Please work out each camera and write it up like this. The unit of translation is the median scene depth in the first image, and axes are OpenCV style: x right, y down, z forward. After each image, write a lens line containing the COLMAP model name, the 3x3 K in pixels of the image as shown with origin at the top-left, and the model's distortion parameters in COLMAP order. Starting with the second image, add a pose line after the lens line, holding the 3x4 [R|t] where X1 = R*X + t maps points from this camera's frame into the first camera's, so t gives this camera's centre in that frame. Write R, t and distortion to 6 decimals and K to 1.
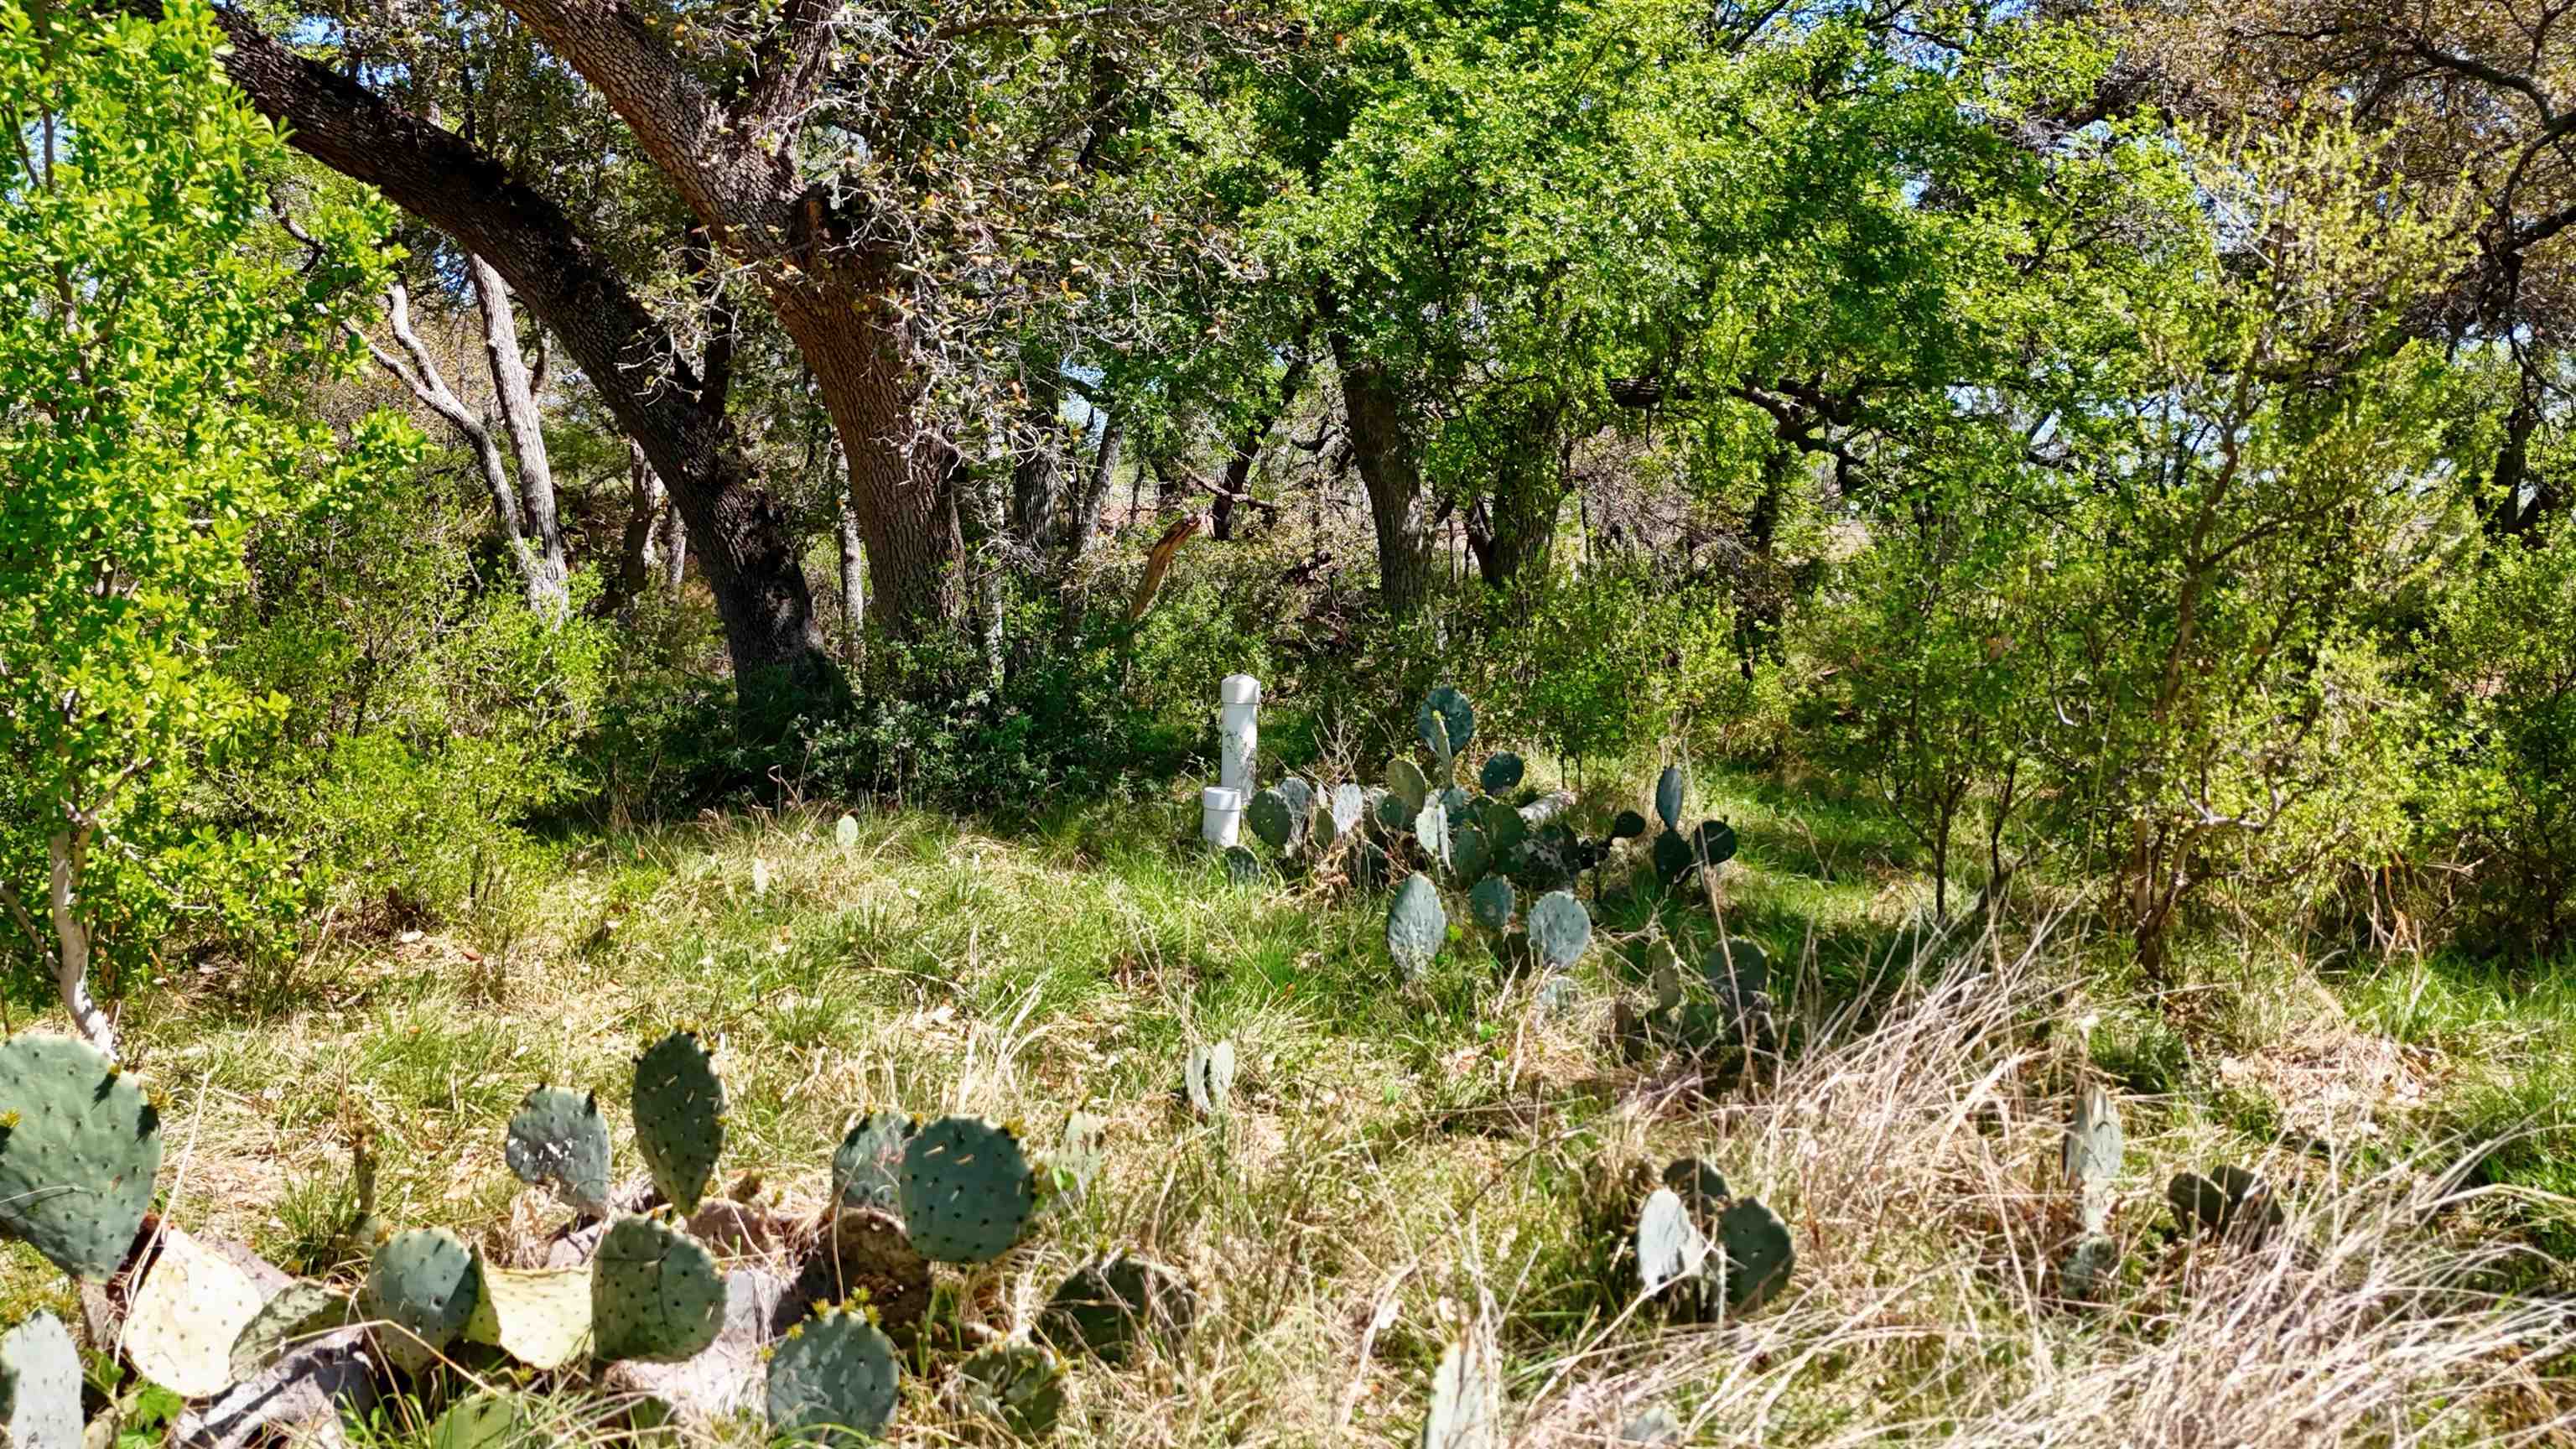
lens RADIAL K [[1847.6, 0, 1295.4], [0, 1847.6, 731.3], [0, 0, 1]] dist [0.002585, 0.000979]
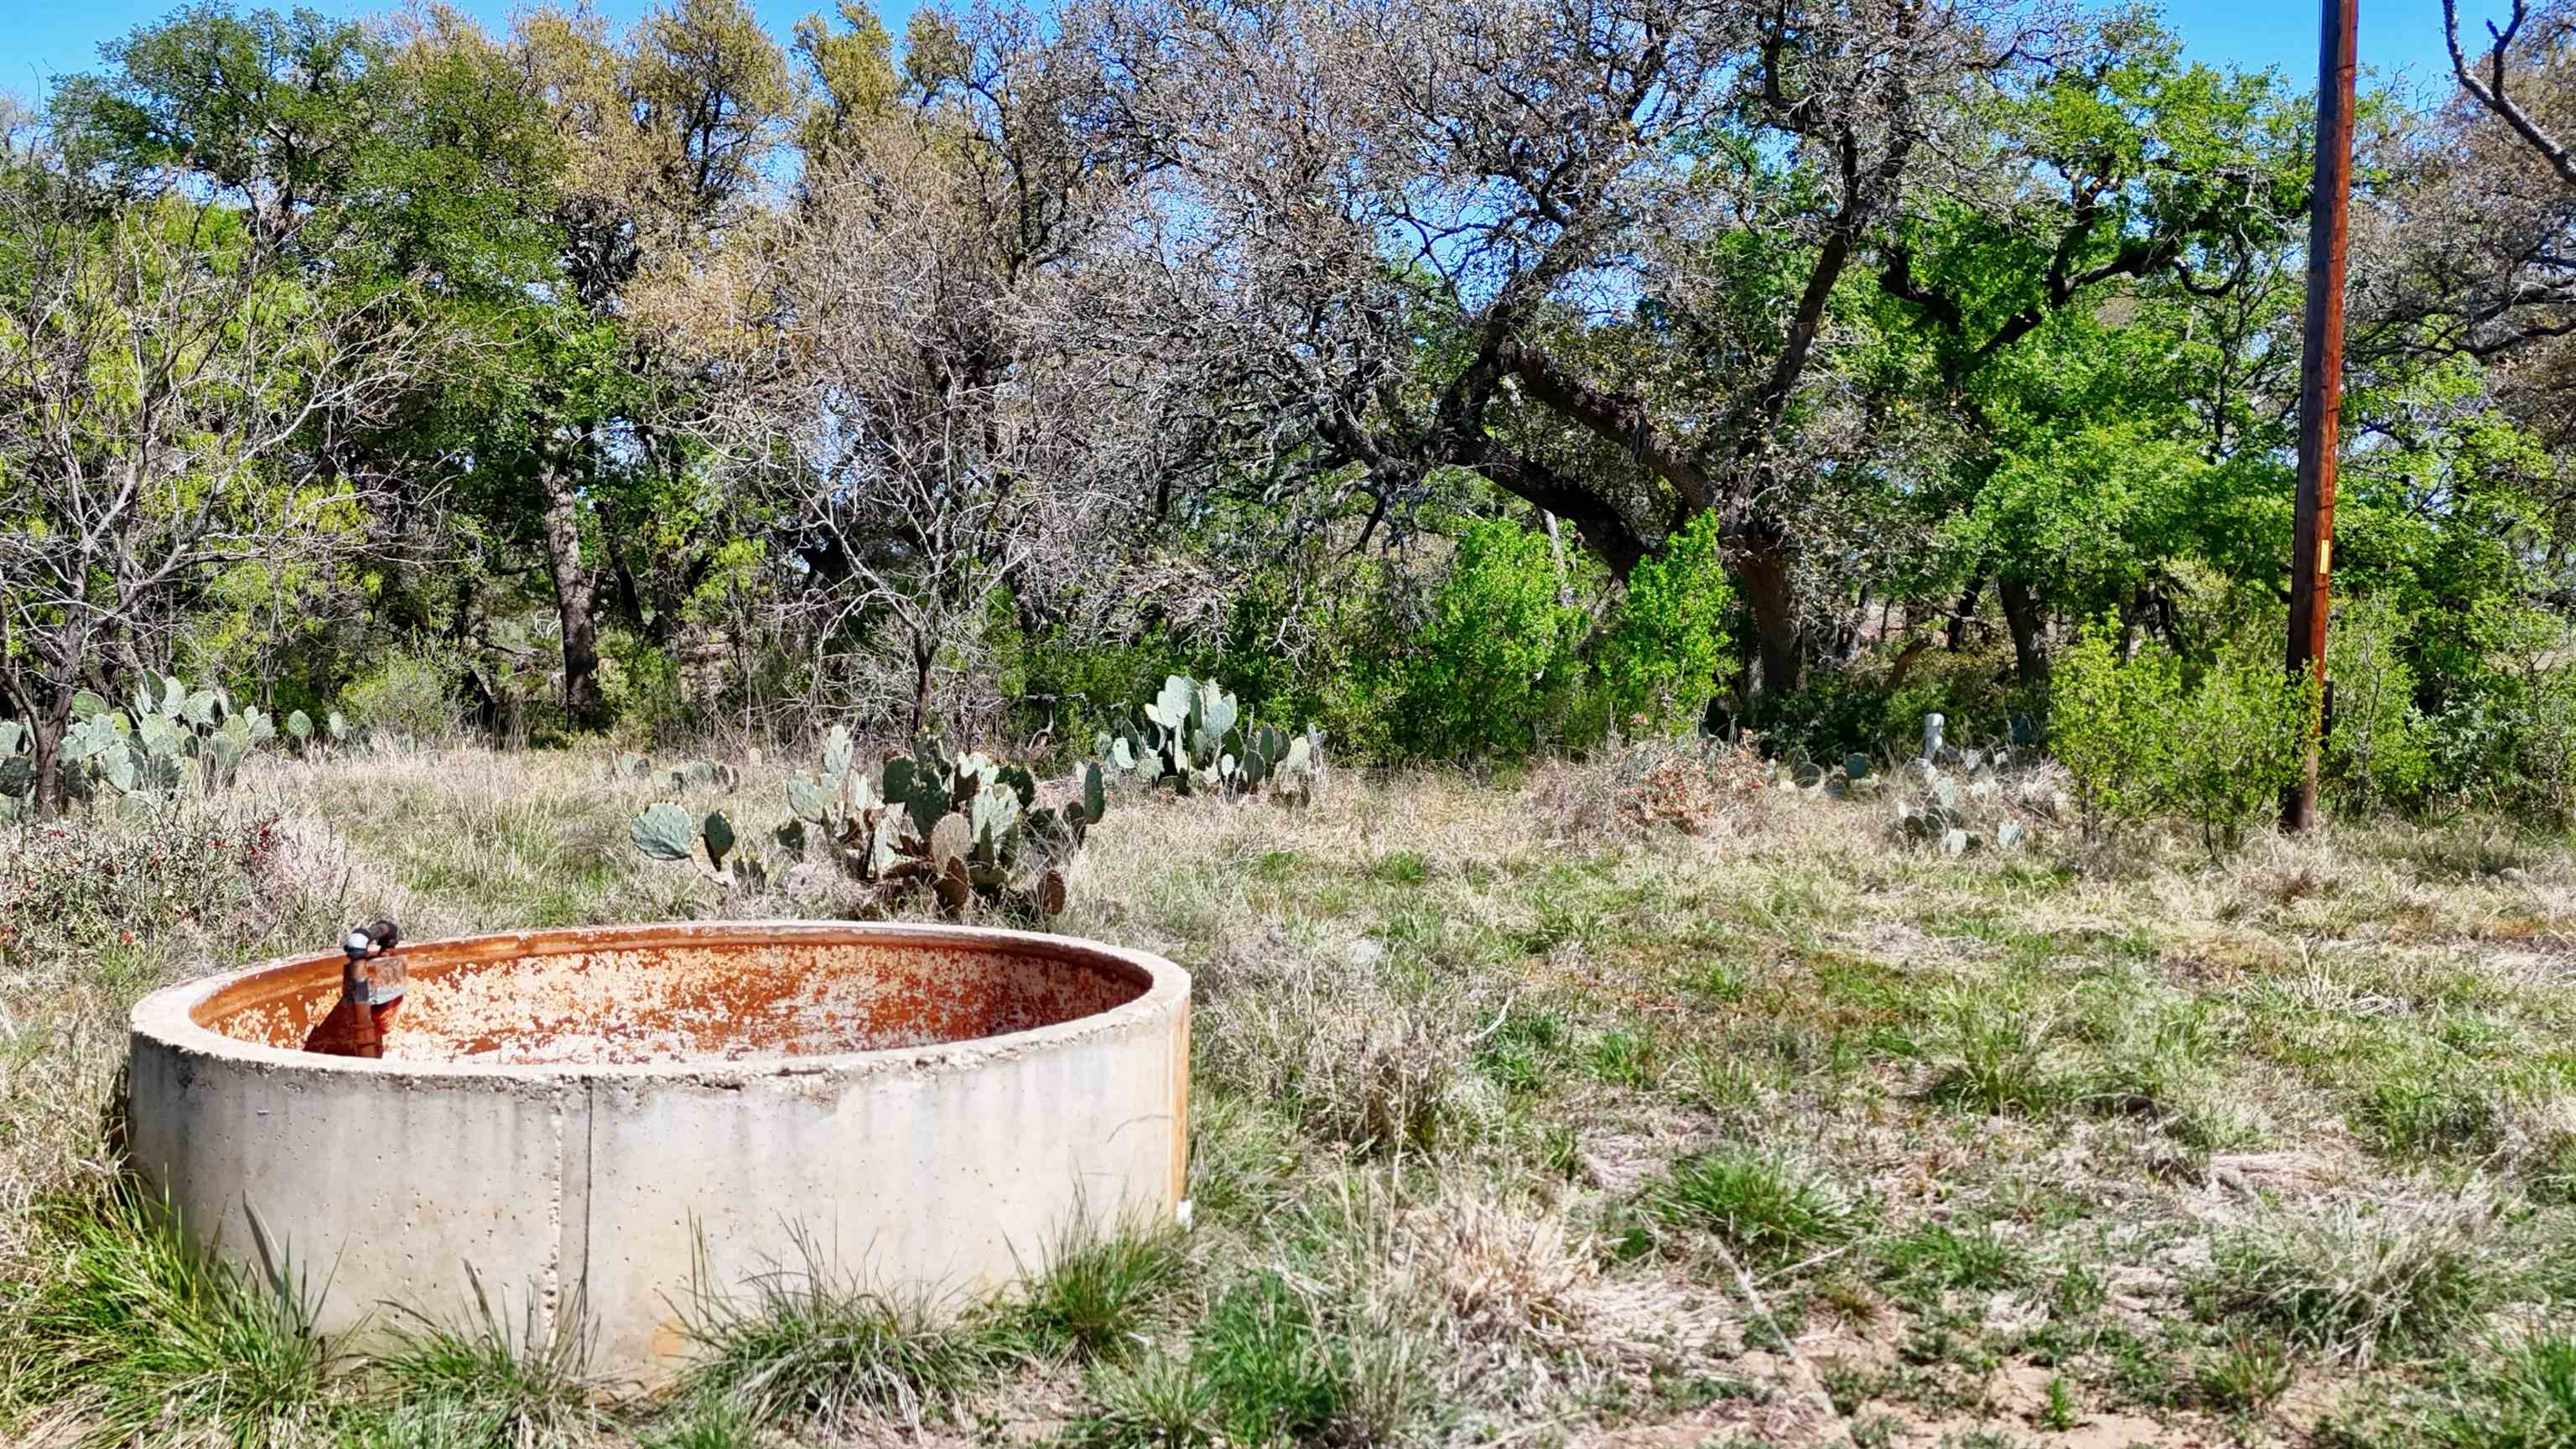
lens RADIAL K [[1847.6, 0, 1295.4], [0, 1847.6, 731.3], [0, 0, 1]] dist [0.002585, 0.000979]
pose [[0.923221, 0.016131, -0.383931, 0.056824], [-0.037831, 0.998080, -0.049034, 0.061791], [0.382403, 0.059794, 0.922059, -0.669791]]
